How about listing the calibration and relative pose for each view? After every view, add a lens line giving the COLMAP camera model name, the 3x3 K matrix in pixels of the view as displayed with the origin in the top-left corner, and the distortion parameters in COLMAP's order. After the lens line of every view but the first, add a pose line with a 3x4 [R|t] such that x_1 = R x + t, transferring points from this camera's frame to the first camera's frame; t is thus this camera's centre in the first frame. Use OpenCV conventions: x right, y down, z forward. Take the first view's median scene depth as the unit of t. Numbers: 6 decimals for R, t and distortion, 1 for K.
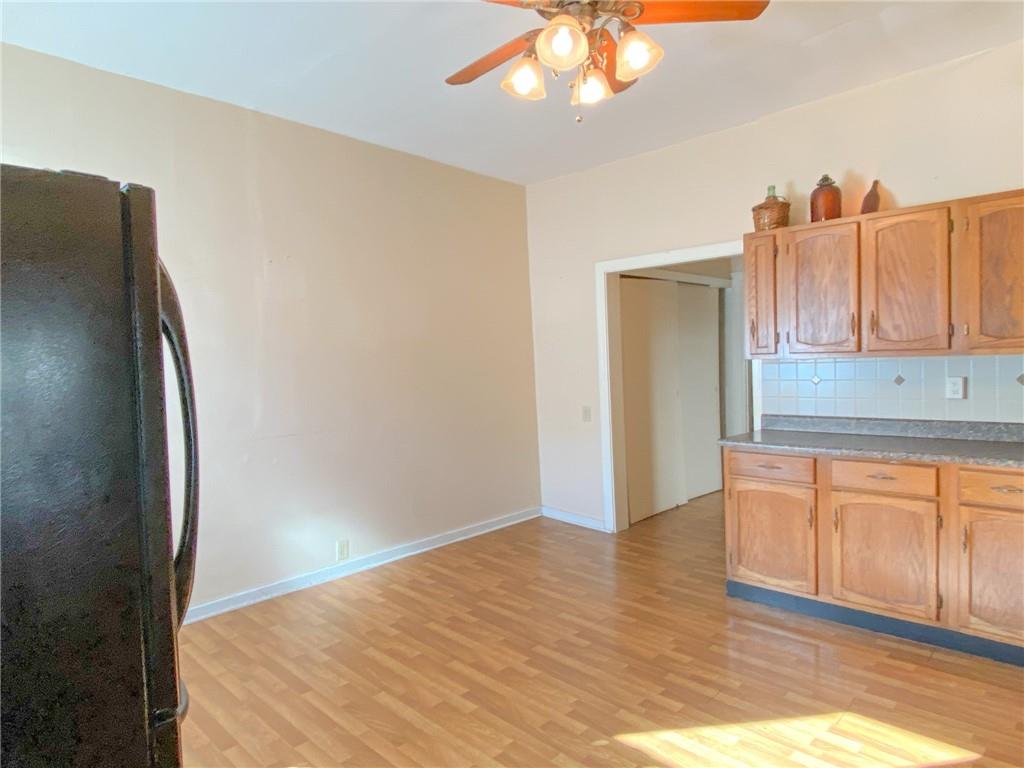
lens RADIAL K [[613.5, 0, 503.2], [0, 613.5, 383.0], [0, 0, 1]] dist [0.001633, -0.013954]
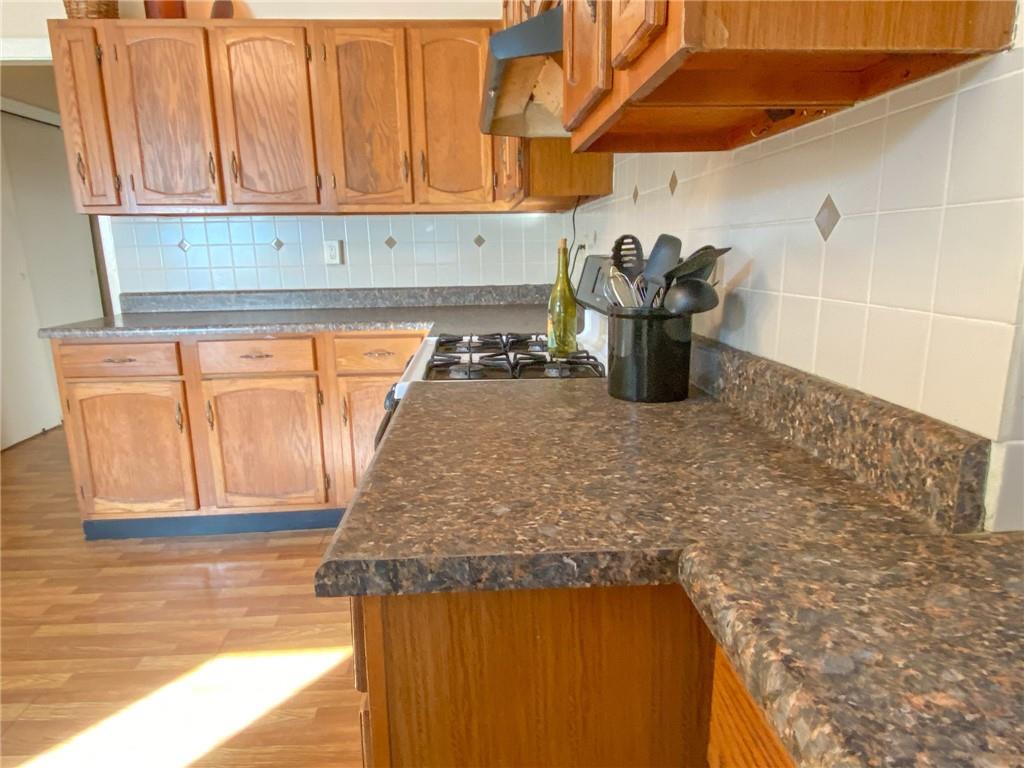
lens RADIAL K [[613.5, 0, 511.9], [0, 613.5, 383.0], [0, 0, 1]] dist [0.001633, -0.013954]
pose [[0.659751, -0.142758, 0.737800, 0.210758], [0.020082, 0.984789, 0.172591, 0.049057], [-0.751216, -0.099051, 0.652582, 0.176016]]
